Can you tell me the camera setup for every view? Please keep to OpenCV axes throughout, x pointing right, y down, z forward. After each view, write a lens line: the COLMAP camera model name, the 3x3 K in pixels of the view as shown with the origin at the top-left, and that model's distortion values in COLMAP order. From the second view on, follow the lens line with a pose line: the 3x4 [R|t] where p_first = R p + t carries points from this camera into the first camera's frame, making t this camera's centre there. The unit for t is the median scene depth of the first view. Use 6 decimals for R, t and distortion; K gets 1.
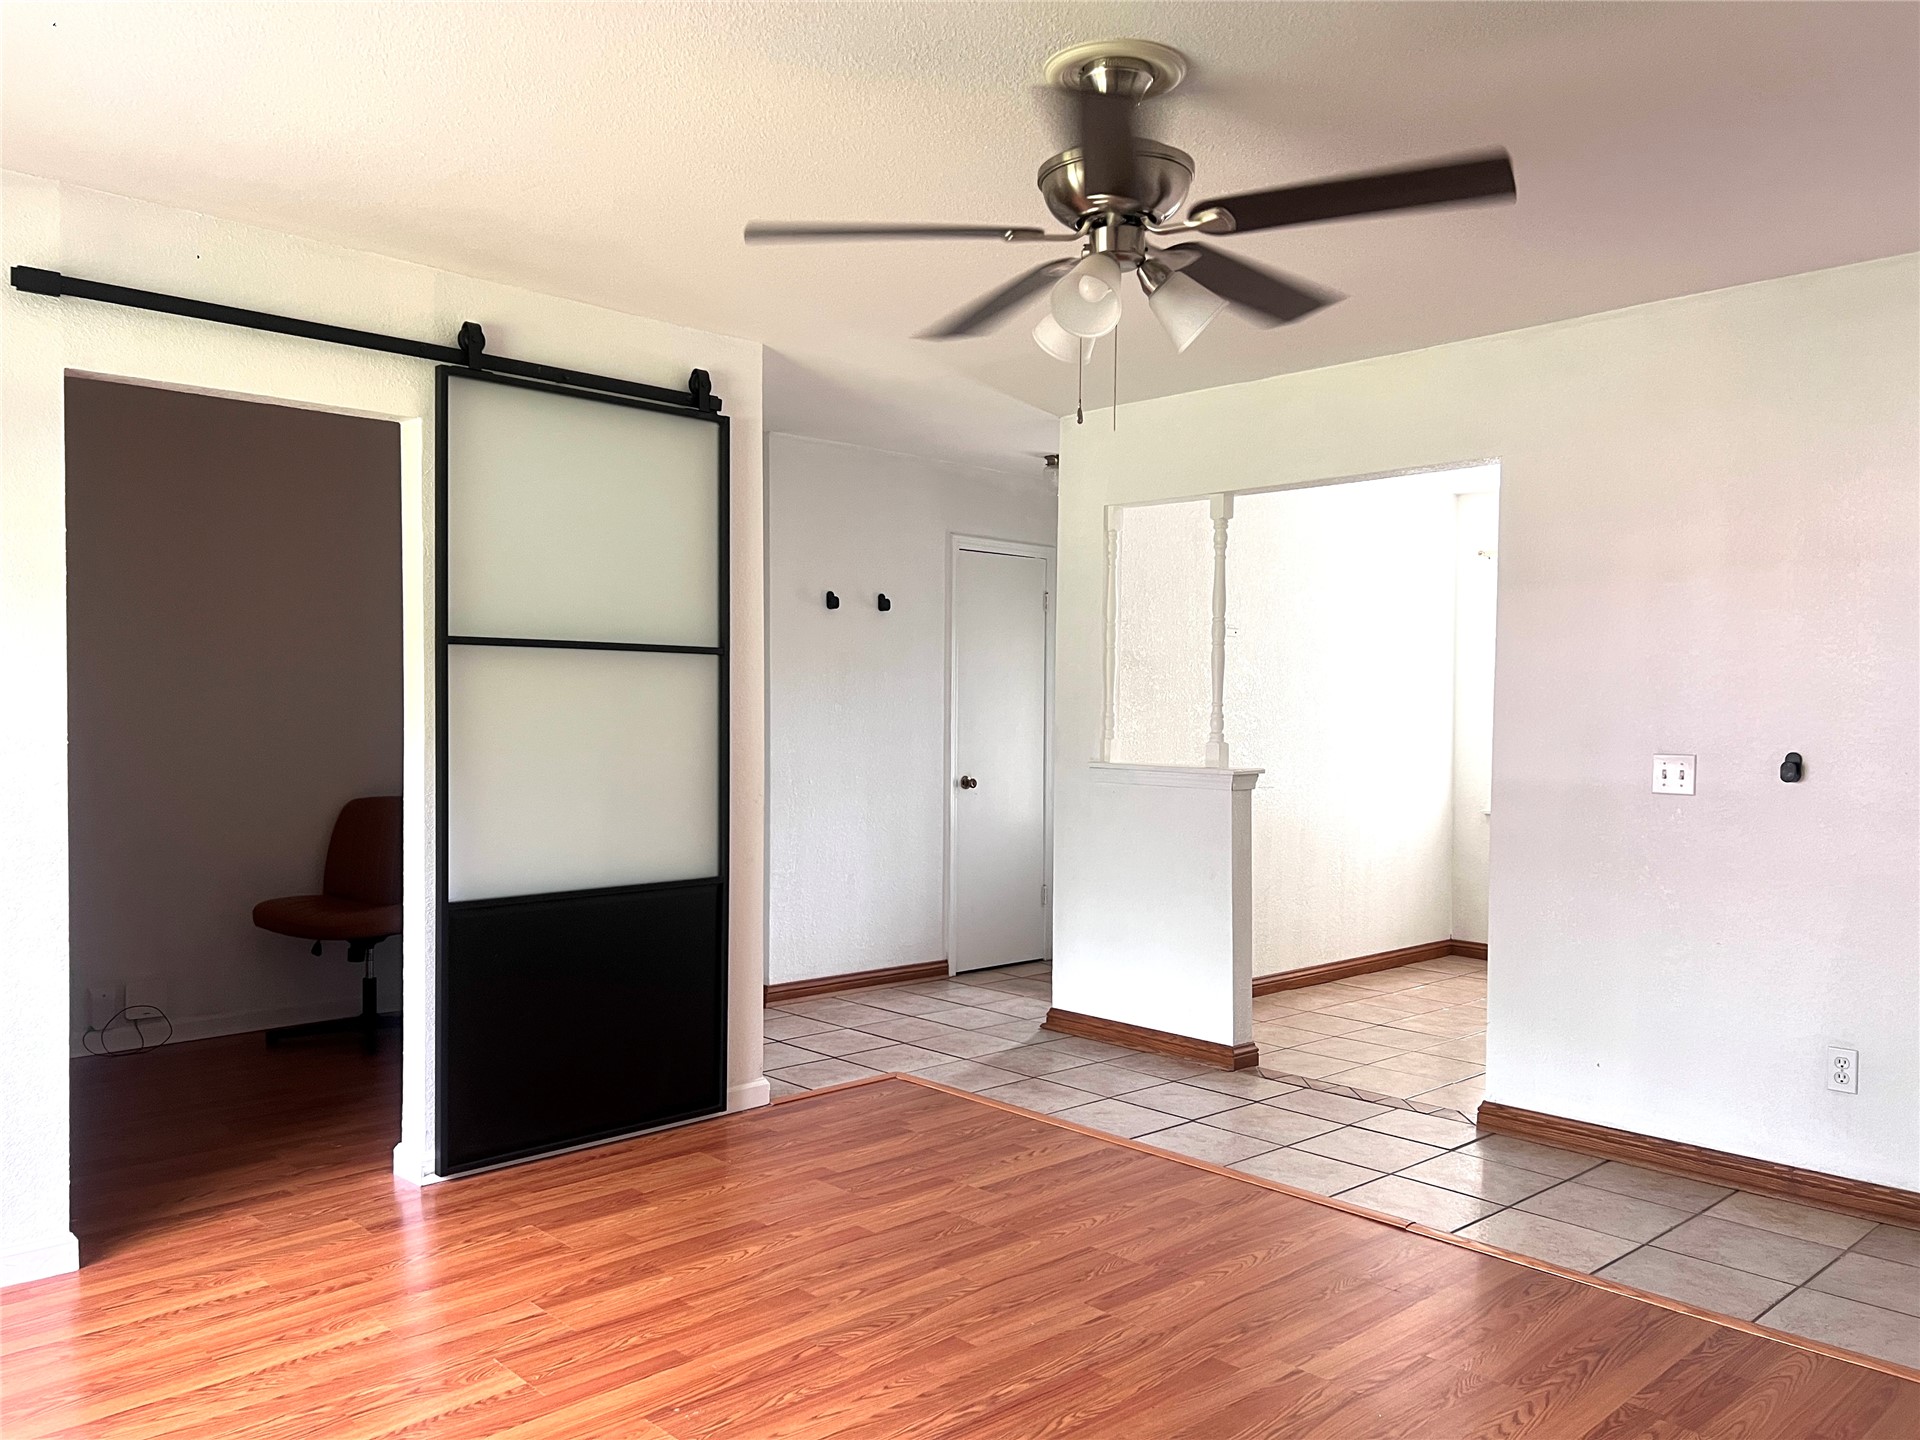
lens RADIAL K [[1441.9, 0, 949.9], [0, 1441.9, 740.4], [0, 0, 1]] dist [0.022034, -0.001400]
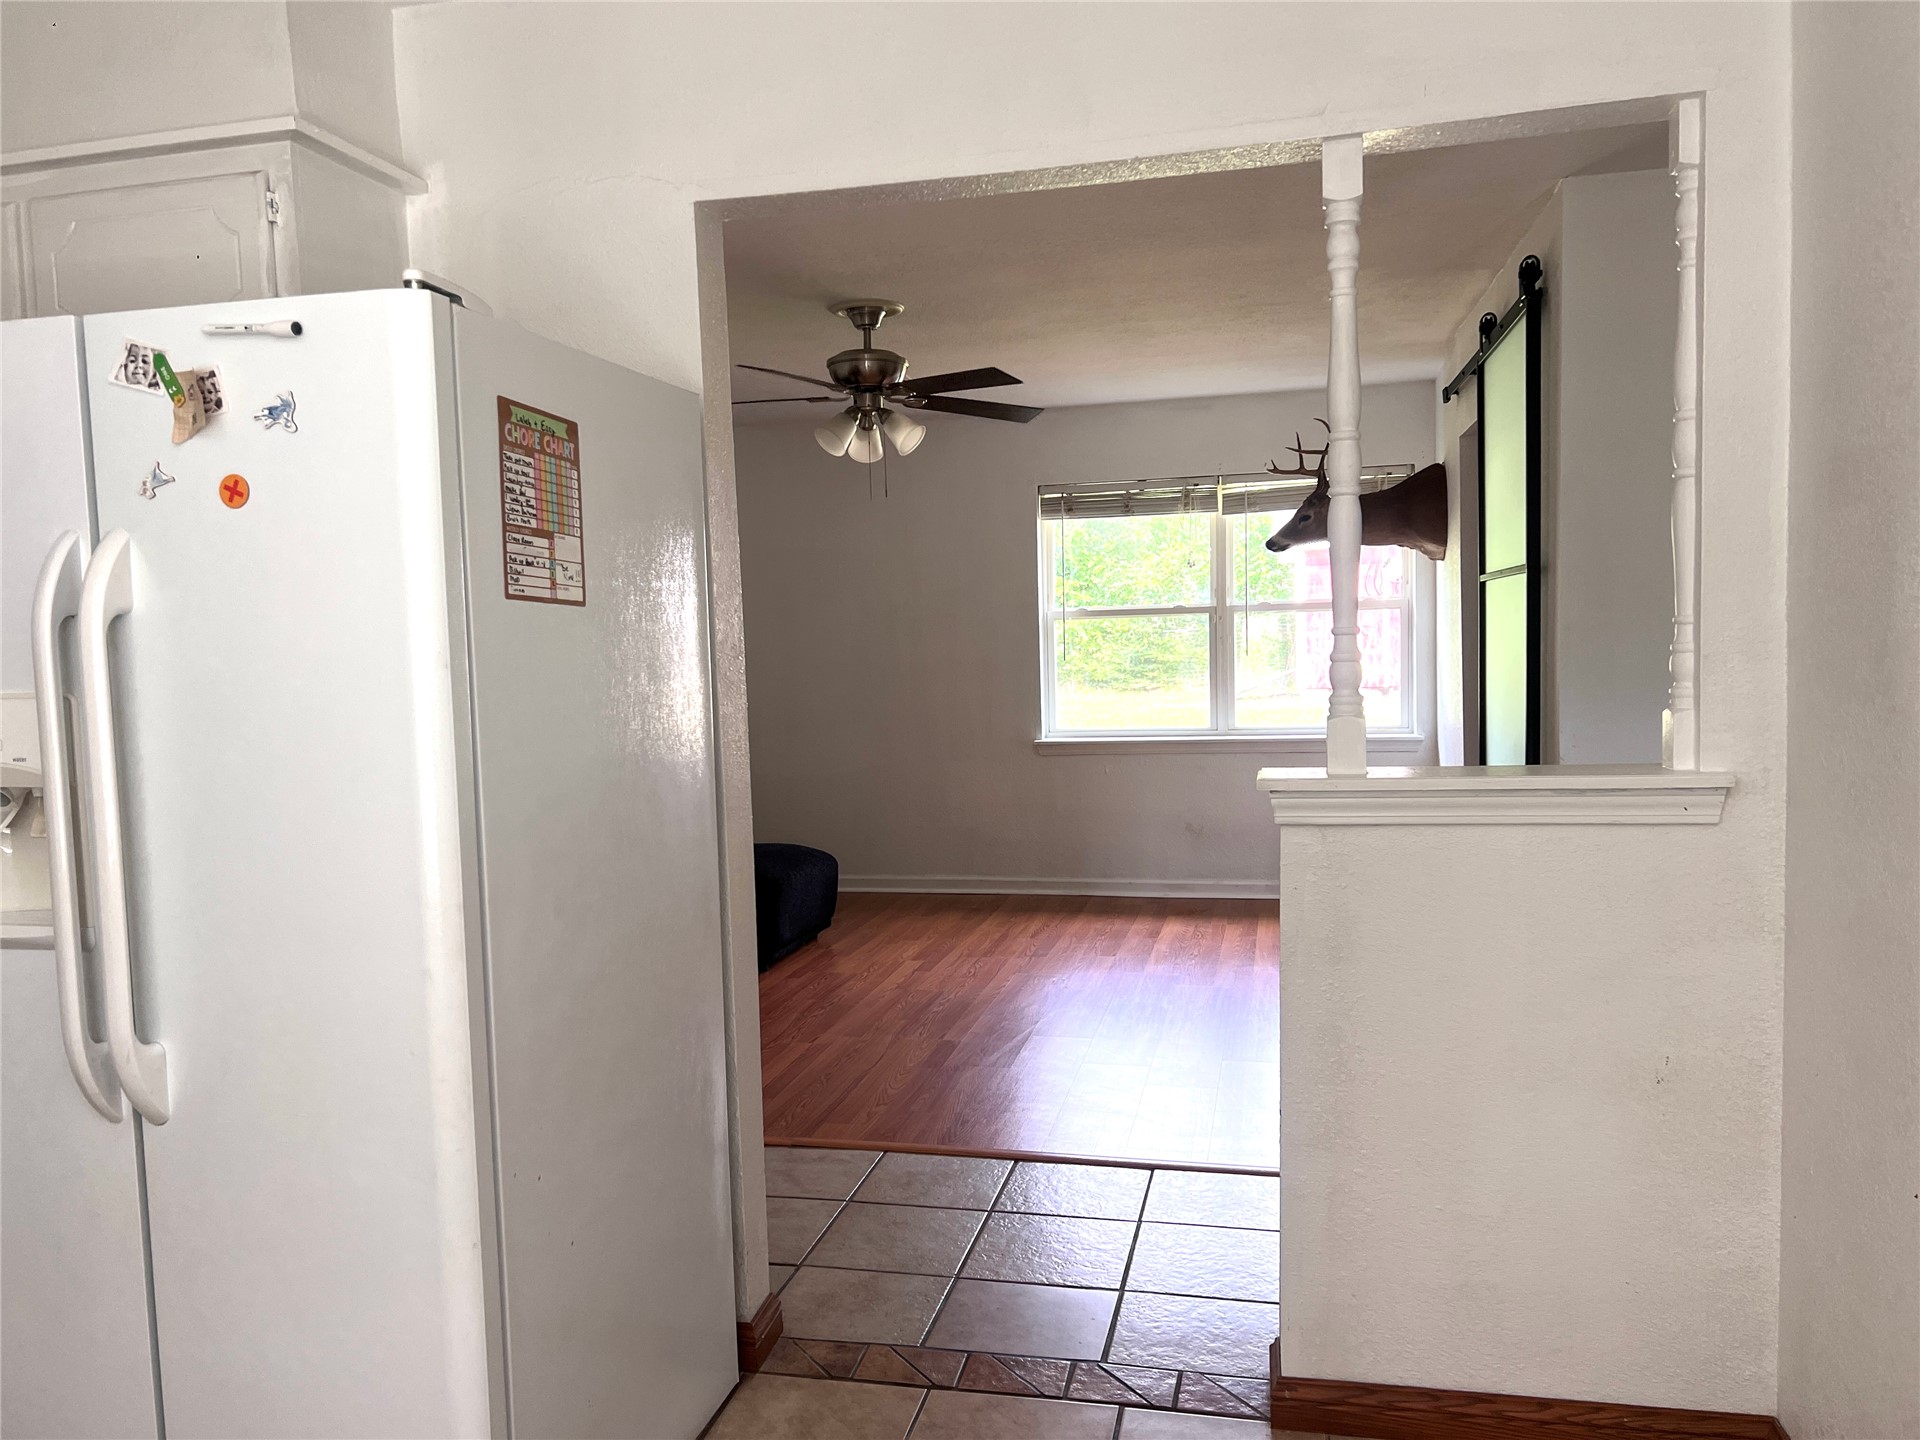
lens RADIAL K [[1441.9, 0, 949.9], [0, 1441.9, 740.4], [0, 0, 1]] dist [0.022034, -0.001400]
pose [[-0.831558, 0.055130, -0.552695, 0.917161], [0.006501, 0.995960, 0.089564, -0.057370], [0.555399, 0.070885, -0.828557, 2.224942]]
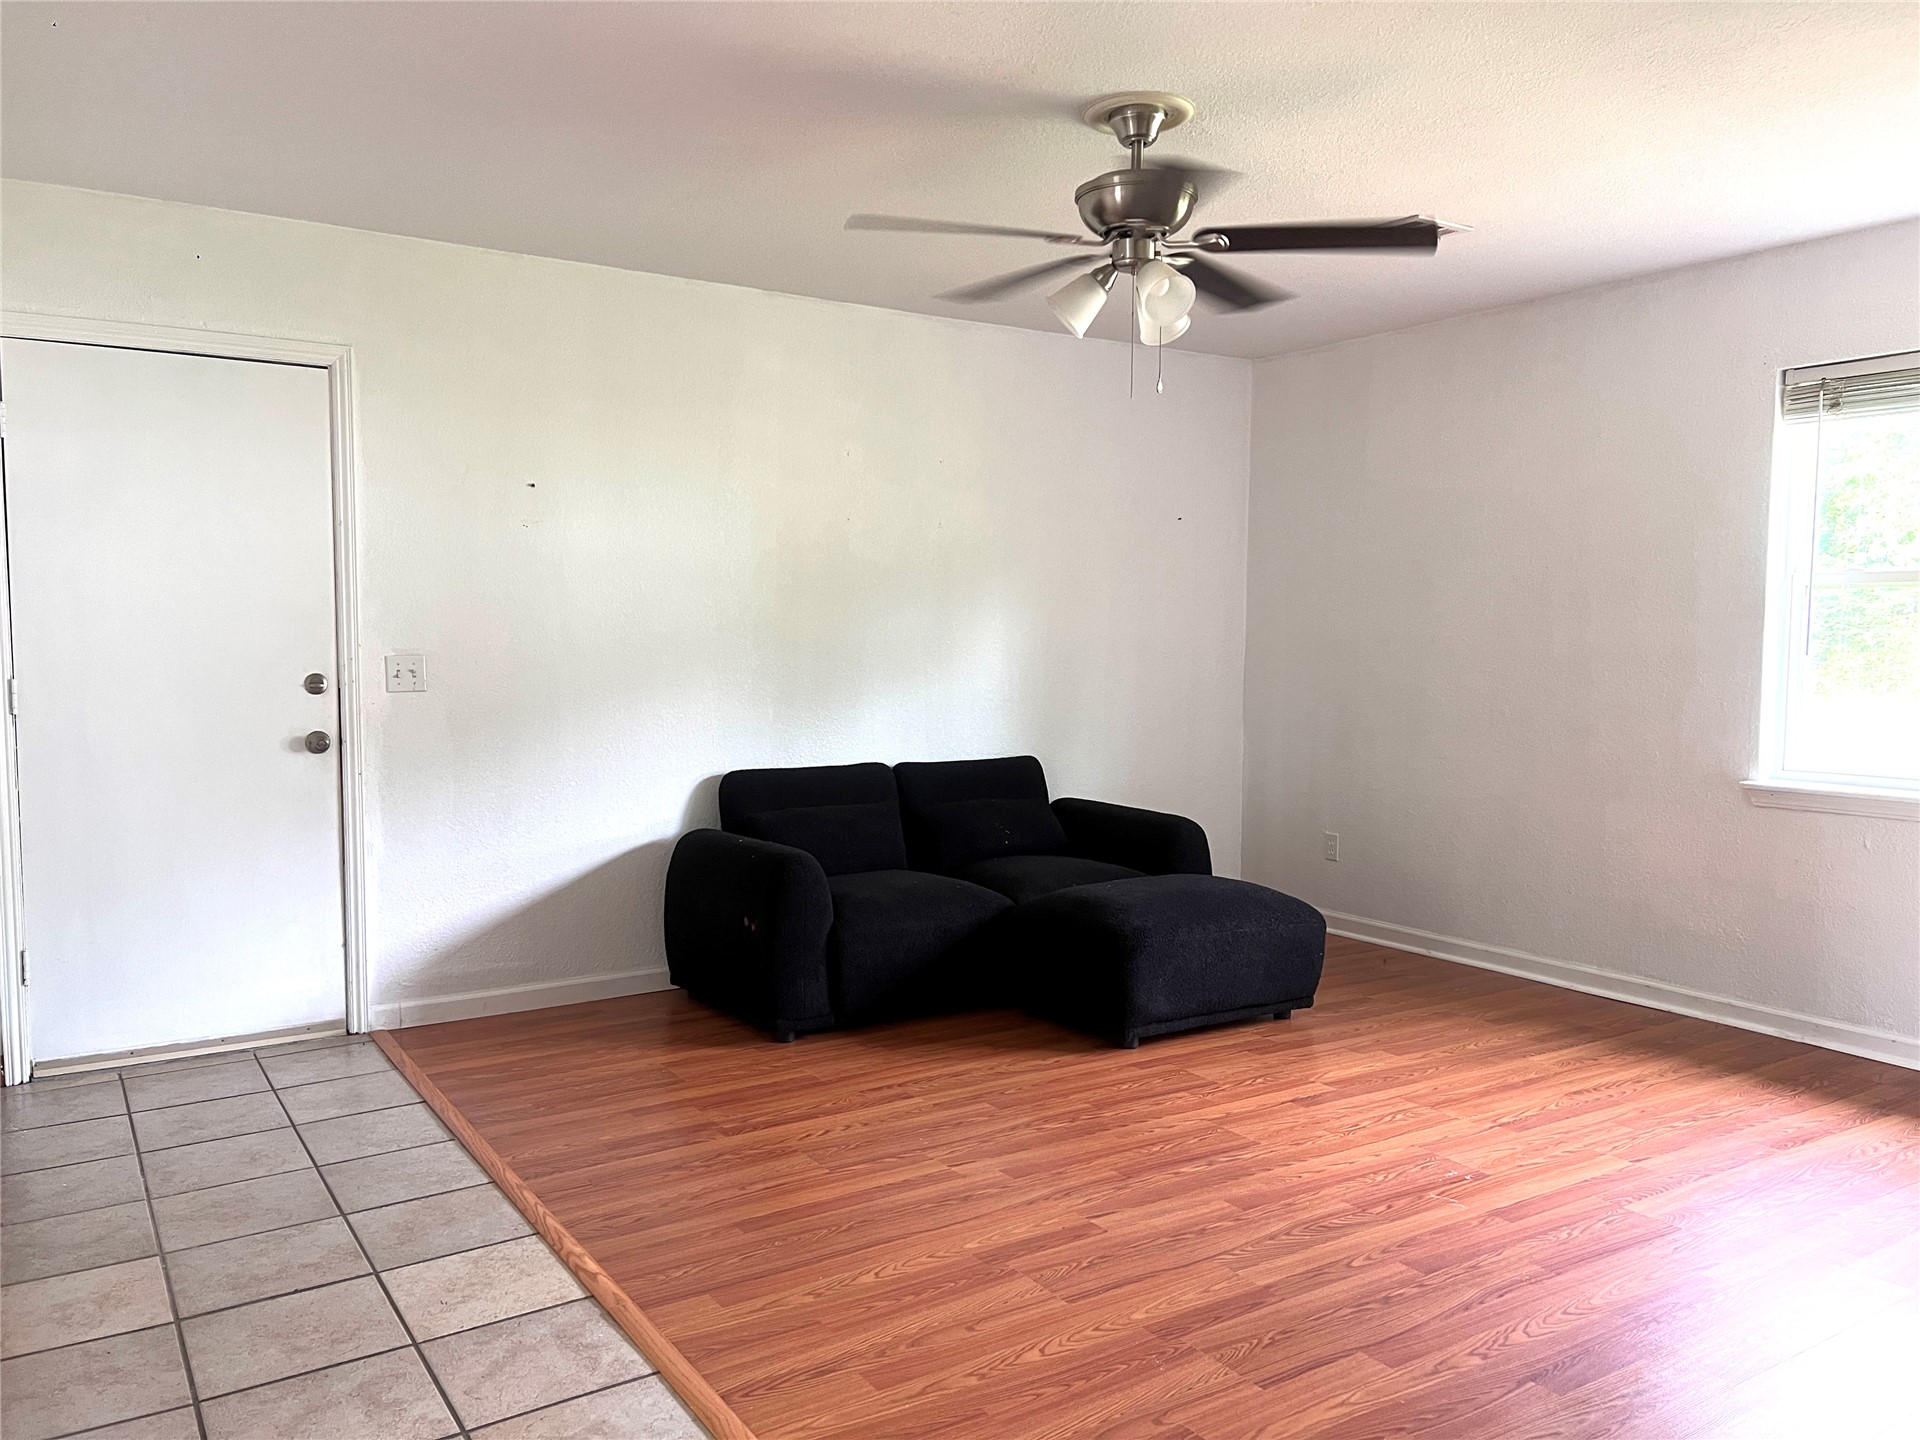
lens RADIAL K [[1441.9, 0, 949.9], [0, 1441.9, 740.4], [0, 0, 1]] dist [0.022034, -0.001400]
pose [[-0.982558, -0.023430, 0.184473, 0.025730], [-0.003676, 0.994283, 0.106709, -0.040674], [-0.185919, 0.104170, -0.977027, 1.938681]]
